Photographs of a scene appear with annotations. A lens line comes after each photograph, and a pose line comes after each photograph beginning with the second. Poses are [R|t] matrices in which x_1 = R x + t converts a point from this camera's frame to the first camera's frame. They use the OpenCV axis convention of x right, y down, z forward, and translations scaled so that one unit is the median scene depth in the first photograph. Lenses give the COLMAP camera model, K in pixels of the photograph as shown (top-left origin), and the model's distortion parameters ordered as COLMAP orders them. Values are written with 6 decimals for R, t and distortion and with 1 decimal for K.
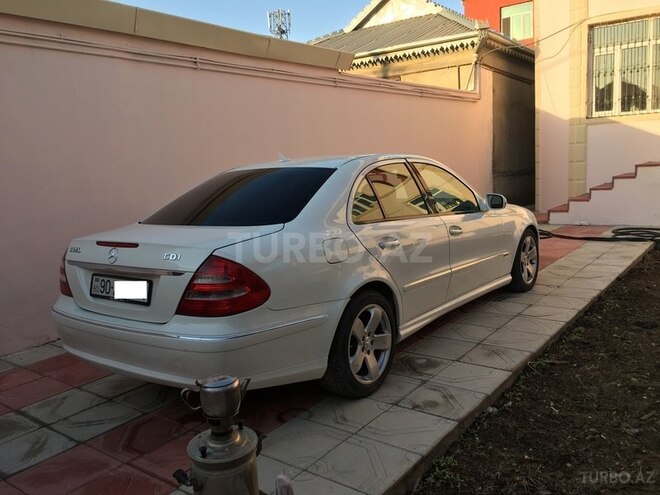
lens RADIAL K [[562.1, 0, 330.1], [0, 562.1, 251.3], [0, 0, 1]] dist [0.051336, -0.062259]
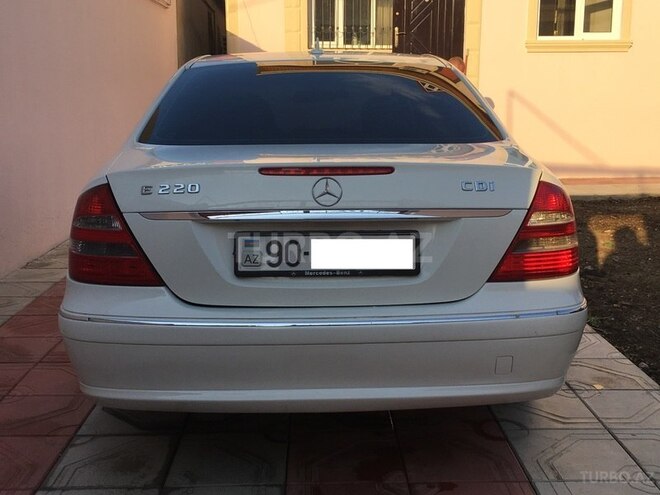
lens RADIAL K [[792.8, 0, 329.9], [0, 792.8, 243.7], [0, 0, 1]] dist [0.037874, 0.000000]
pose [[0.781974, -0.058871, 0.620525, -0.689679], [0.053176, 0.998201, 0.027691, 0.029381], [-0.621039, 0.011343, 0.783698, 0.330493]]
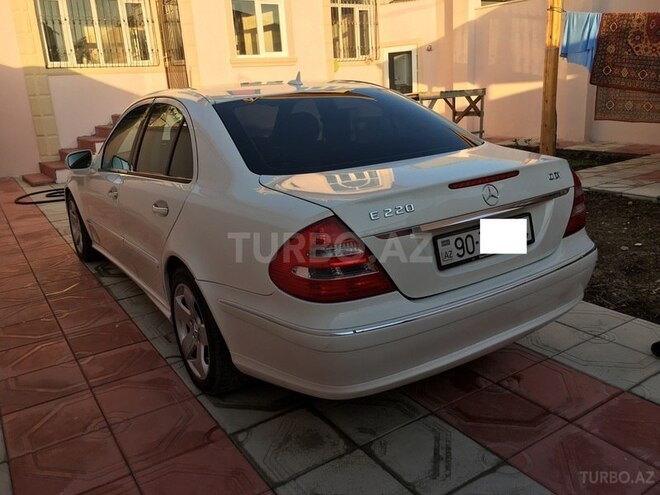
lens RADIAL K [[562.1, 0, 328.9], [0, 562.1, 247.1], [0, 0, 1]] dist [0.051336, -0.062259]
pose [[0.335968, -0.225030, 0.914596, -0.916241], [0.181251, 0.968337, 0.171672, -0.072446], [-0.924269, 0.108096, 0.366117, 0.756181]]
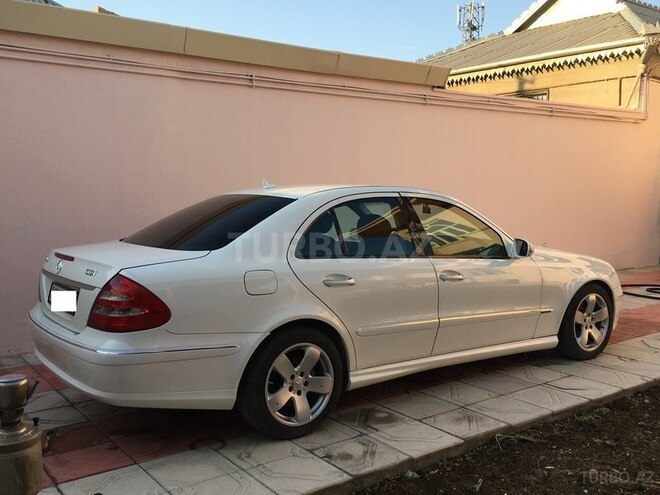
lens RADIAL K [[675.8, 0, 331.8], [0, 675.8, 249.4], [0, 0, 1]] dist [0.034647, 0.000000]
pose [[0.956740, 0.084620, -0.278367, 0.387975], [-0.099138, 0.994330, -0.038470, -0.022257], [0.273533, 0.064403, 0.959704, -0.092706]]
